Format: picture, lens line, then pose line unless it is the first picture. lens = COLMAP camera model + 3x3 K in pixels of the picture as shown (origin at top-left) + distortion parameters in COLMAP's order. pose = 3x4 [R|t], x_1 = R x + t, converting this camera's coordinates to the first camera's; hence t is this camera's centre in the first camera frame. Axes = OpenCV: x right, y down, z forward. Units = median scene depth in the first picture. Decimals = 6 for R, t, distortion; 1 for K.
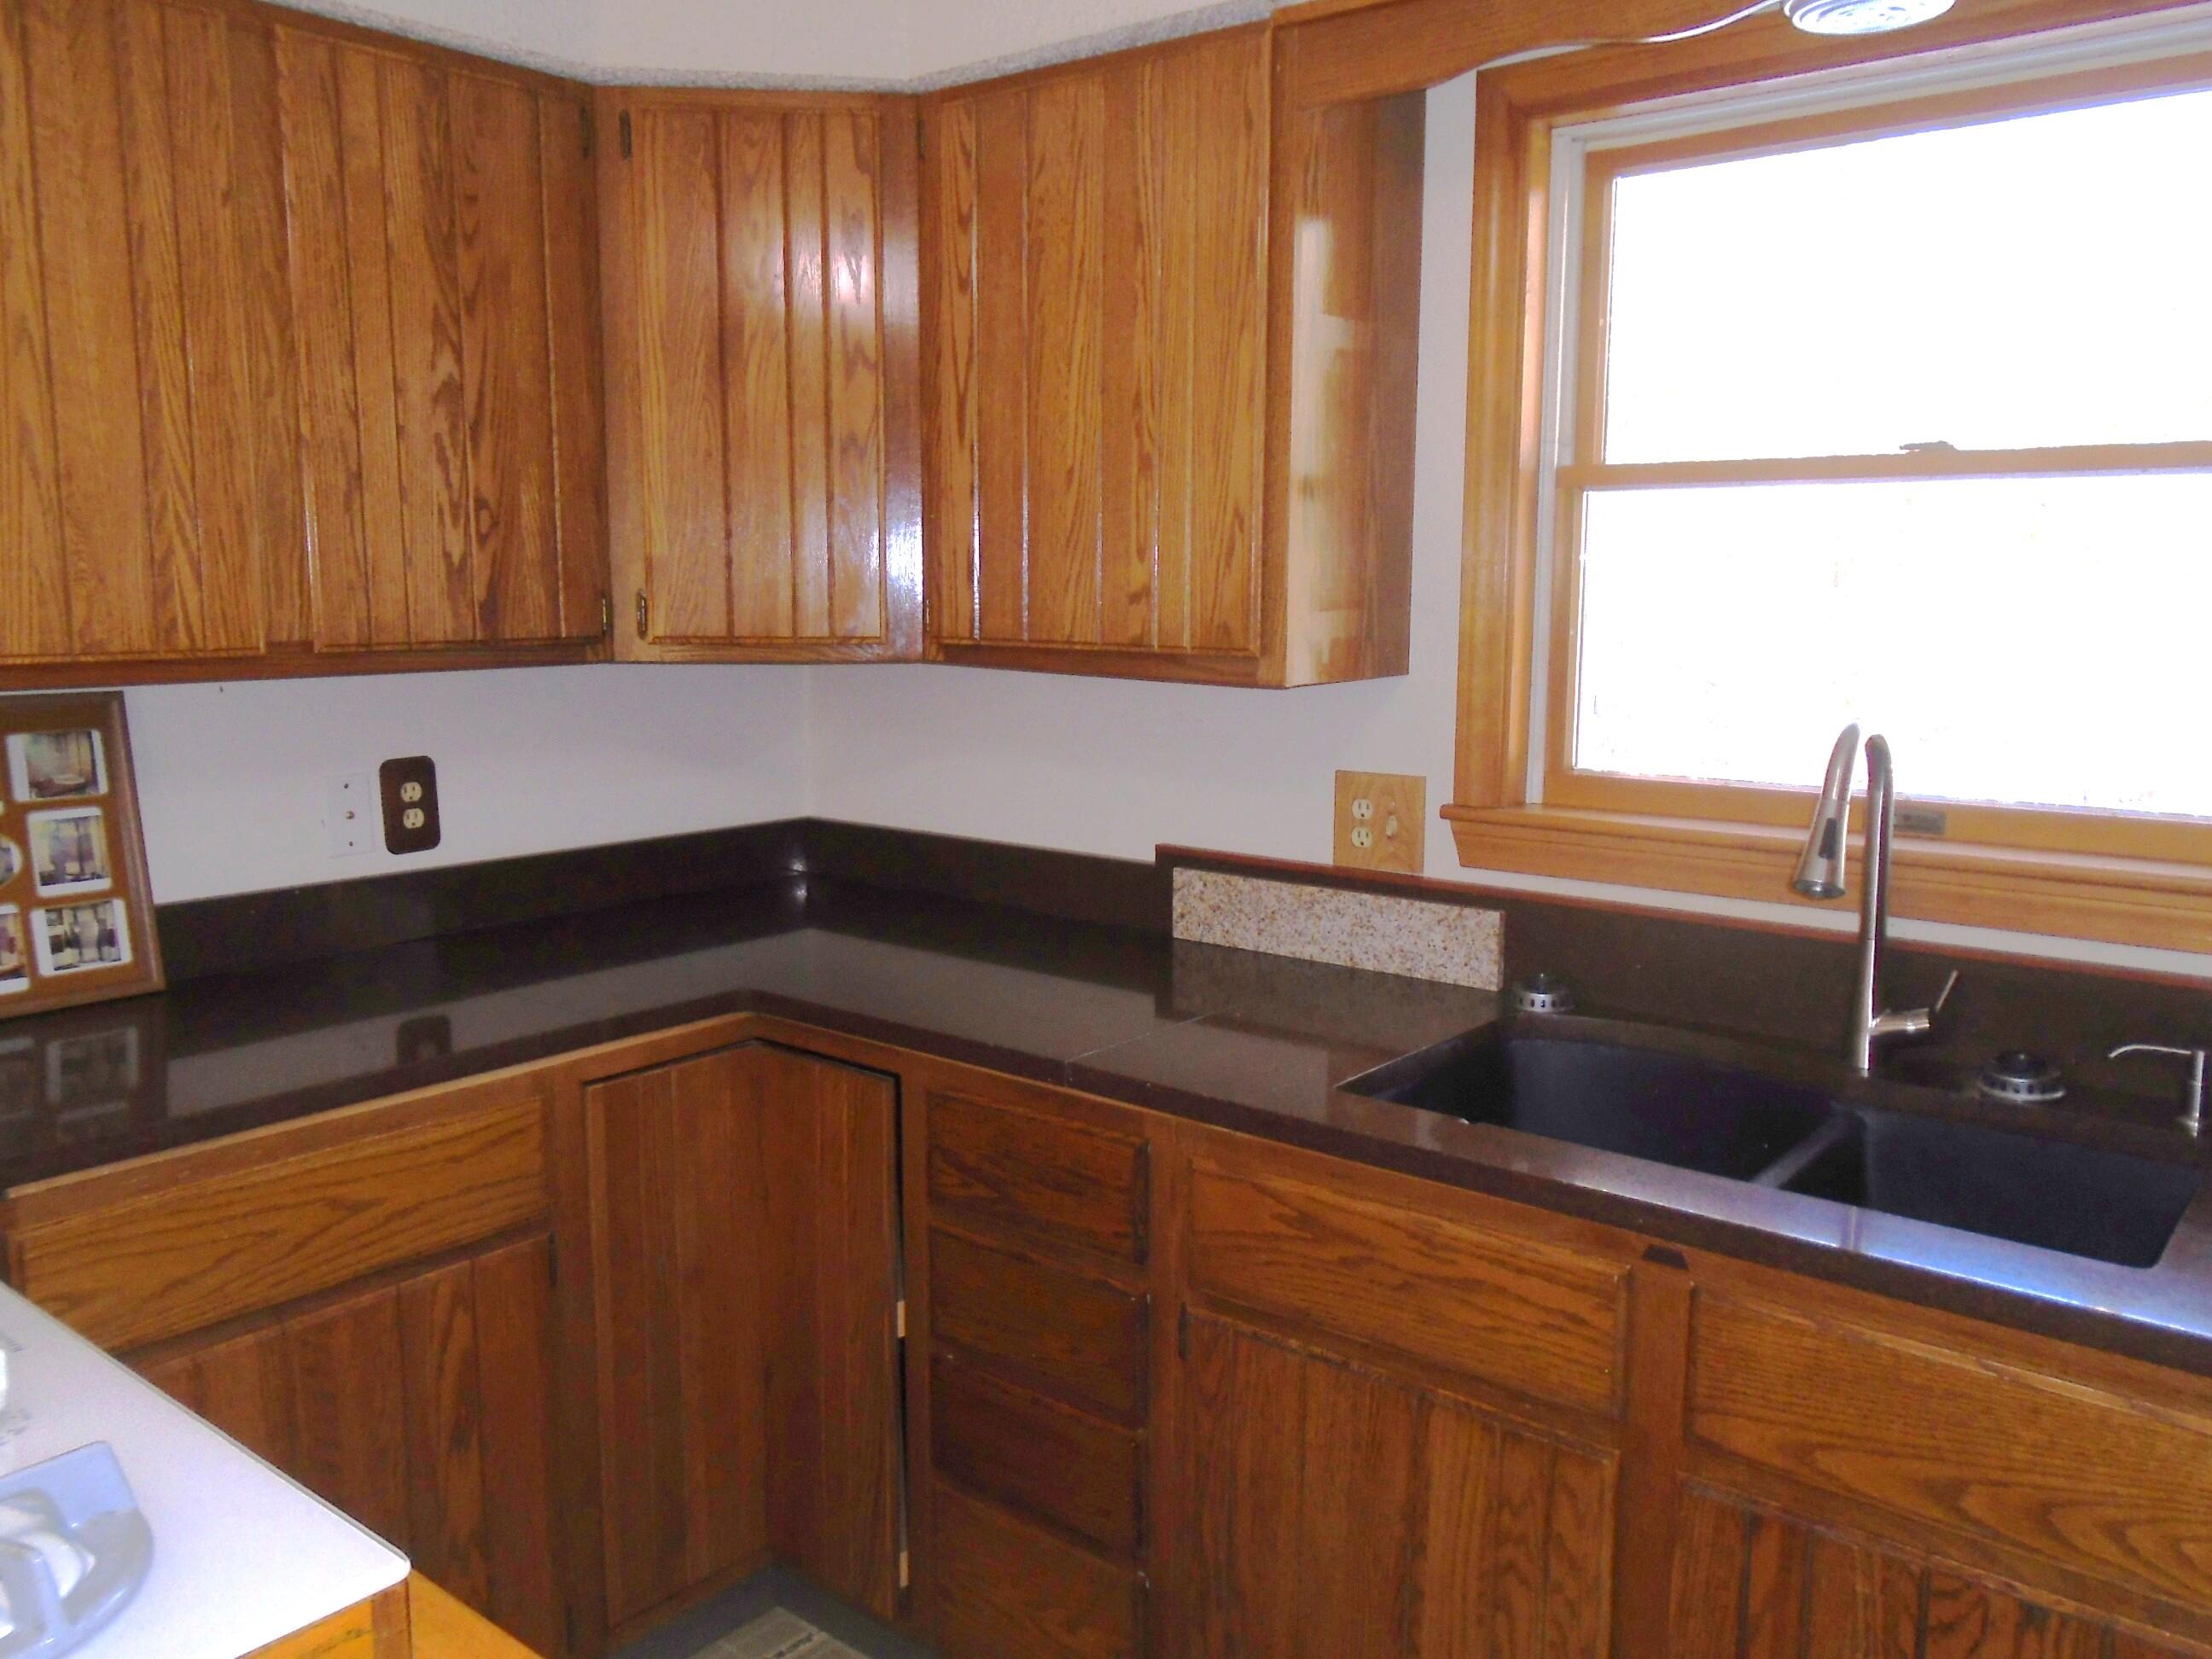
lens RADIAL K [[1747.3, 0, 1102.2], [0, 1747.3, 831.7], [0, 0, 1]] dist [0.000642, -0.004061]
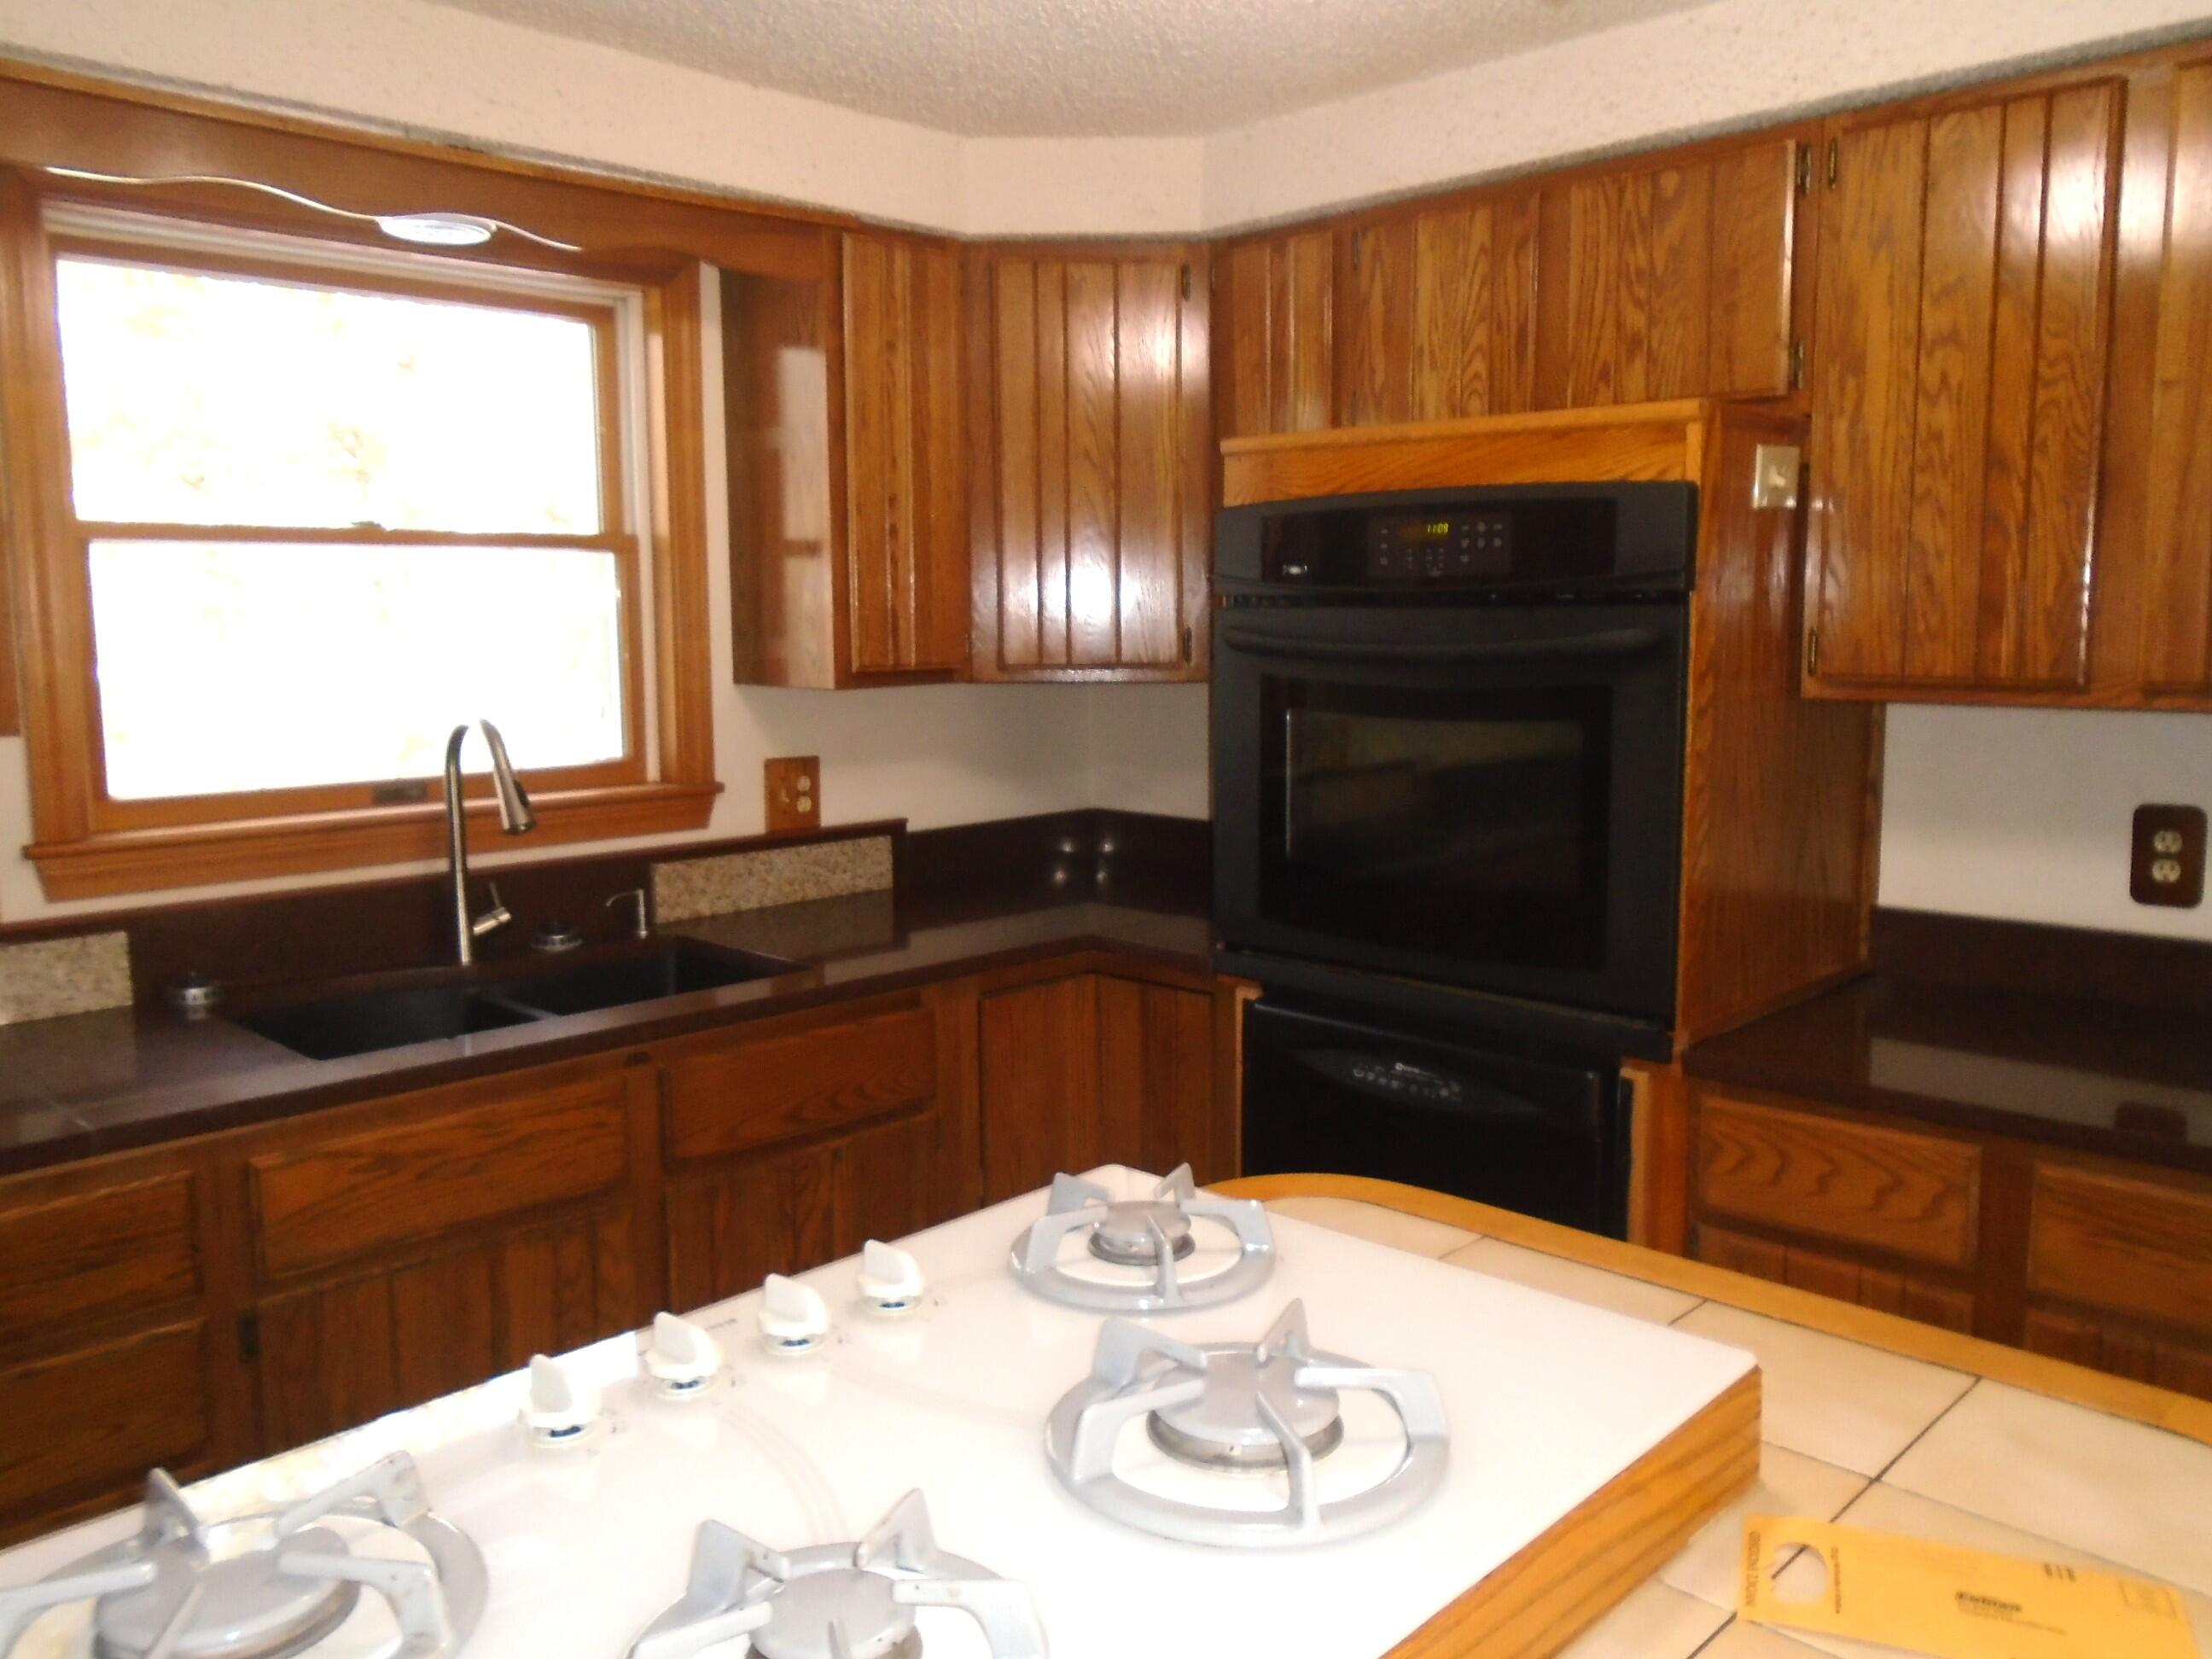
lens RADIAL K [[1747.3, 0, 1108.1], [0, 1747.3, 824.2], [0, 0, 1]] dist [0.000642, -0.004061]
pose [[0.073595, -0.128157, 0.989019, -0.809660], [0.153146, 0.981398, 0.115774, -0.052505], [-0.985459, 0.142944, 0.091853, 0.298246]]
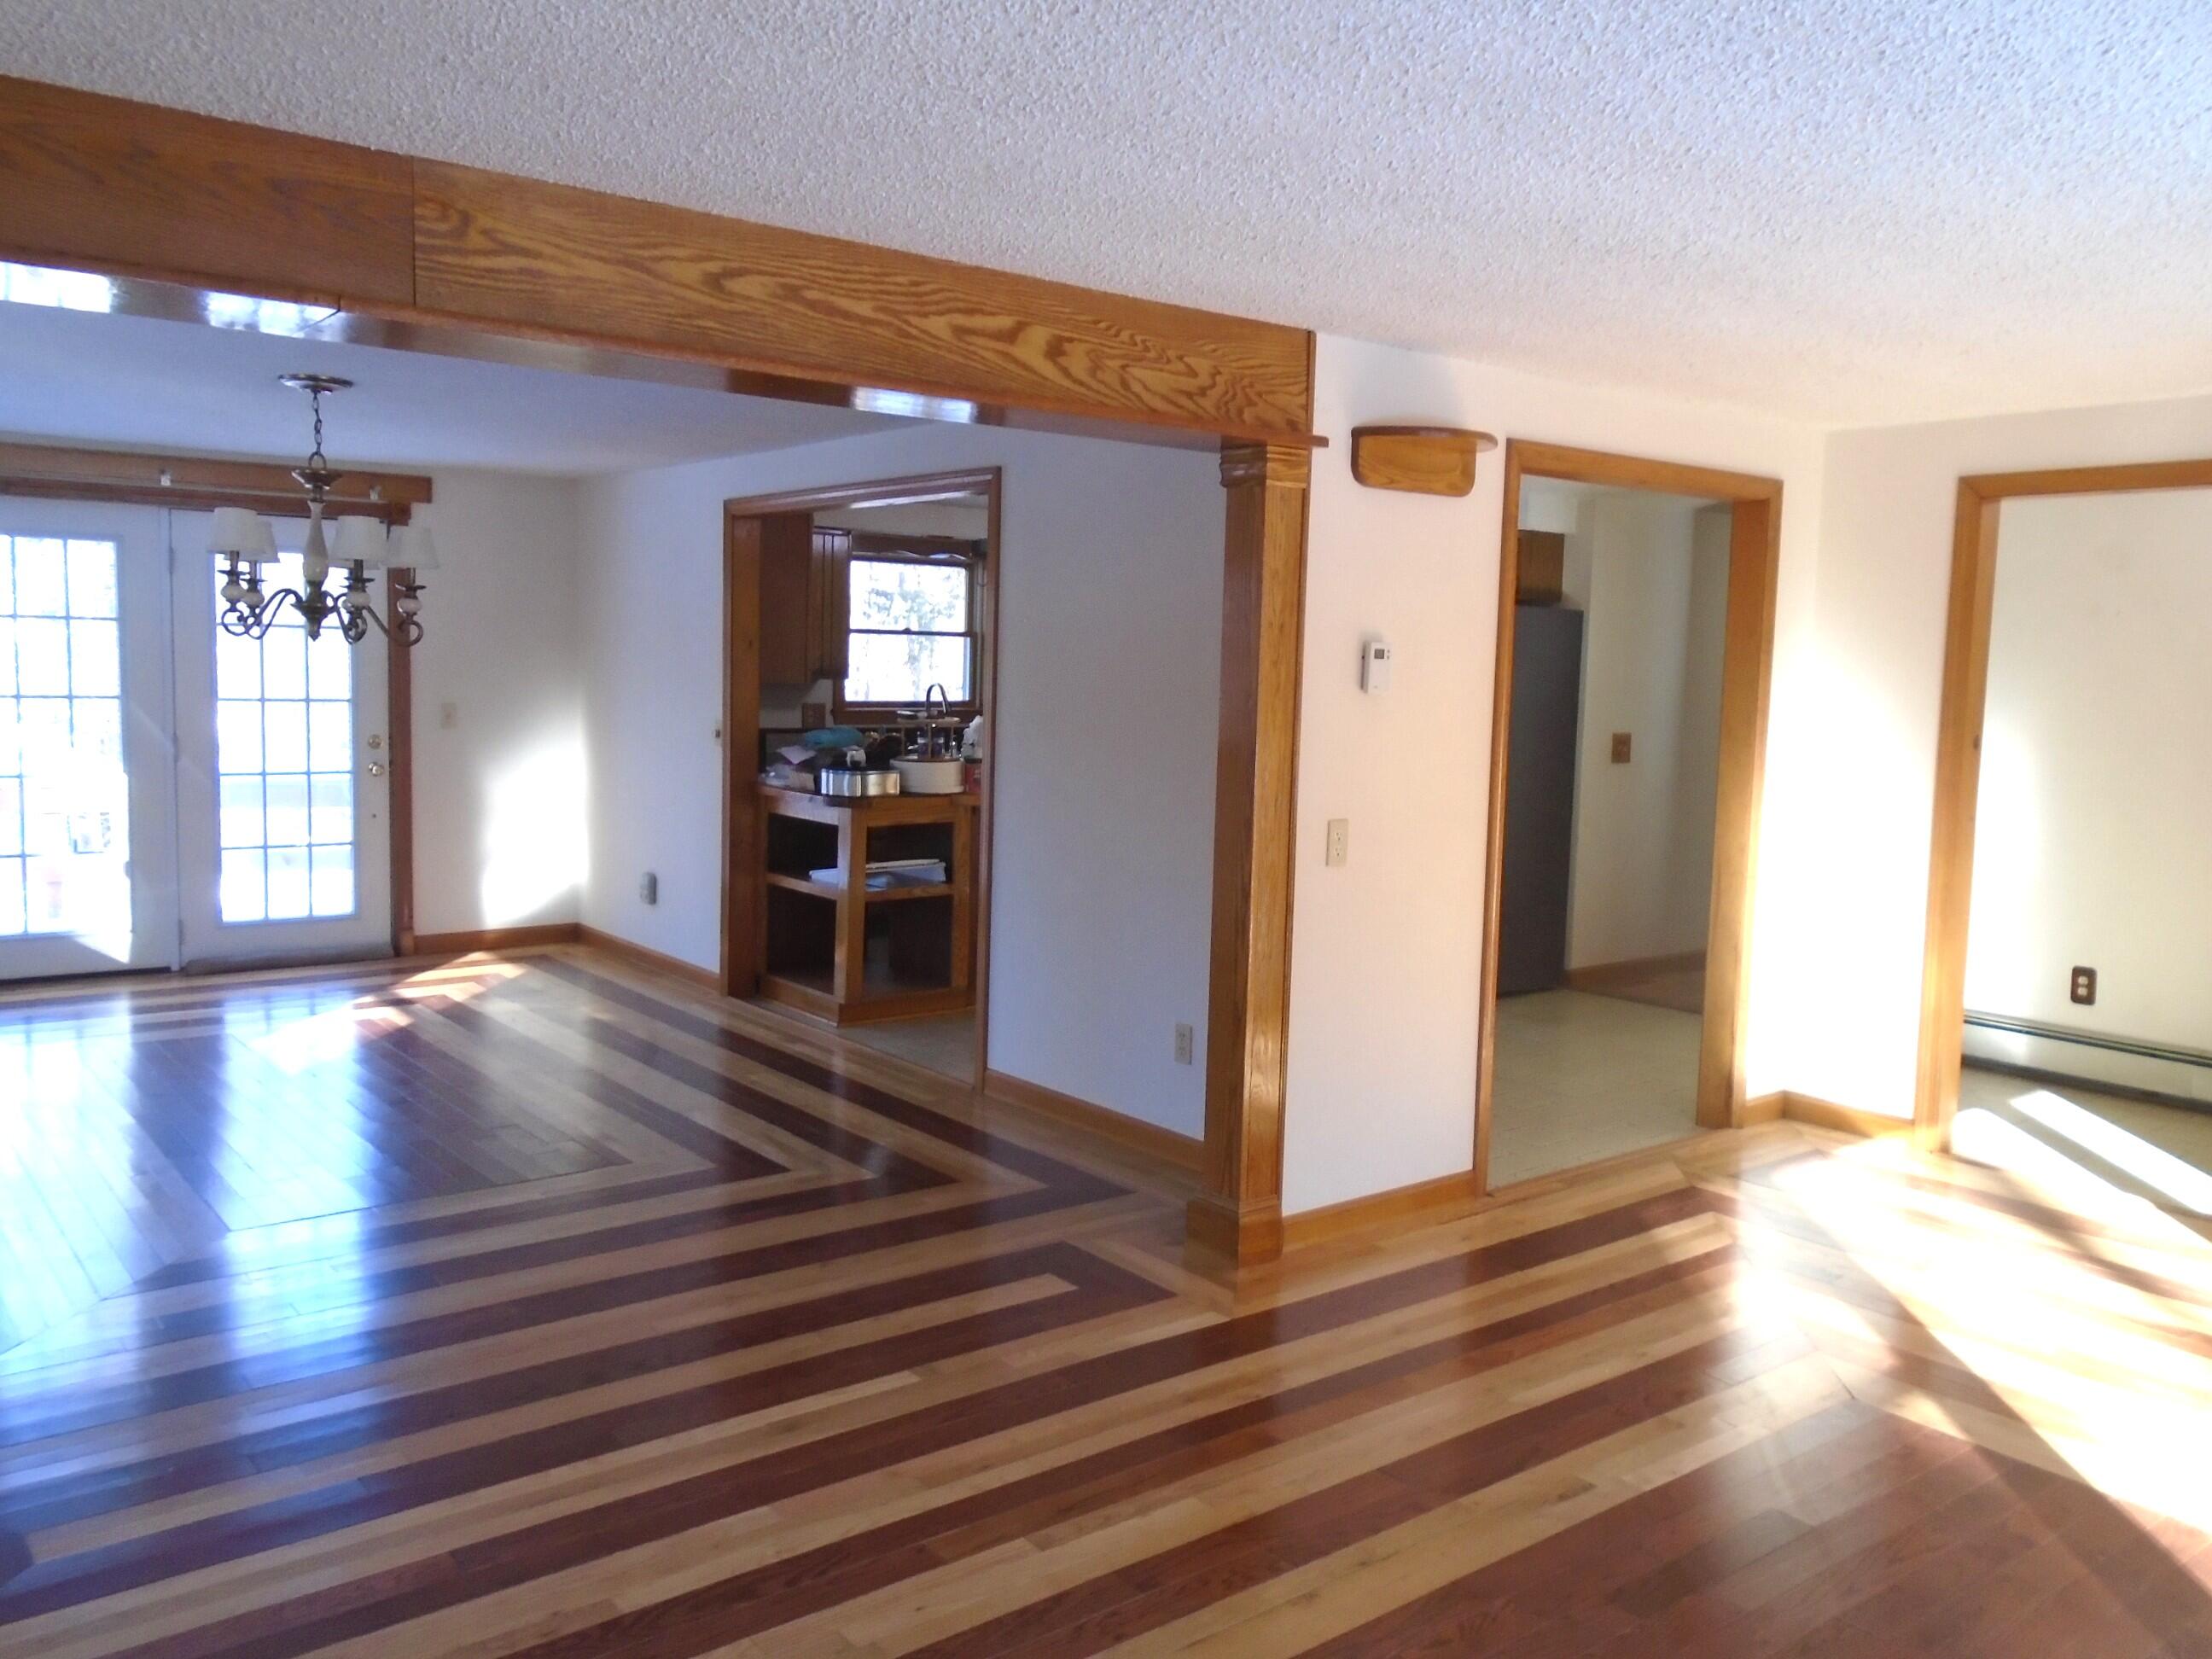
lens RADIAL K [[1747.3, 0, 1103.1], [0, 1747.3, 827.0], [0, 0, 1]] dist [0.000642, -0.004061]
pose [[0.205482, -0.100155, 0.973523, -3.982682], [0.127728, 0.988986, 0.074786, 0.036742], [-0.970290, 0.108979, 0.216011, -0.527210]]
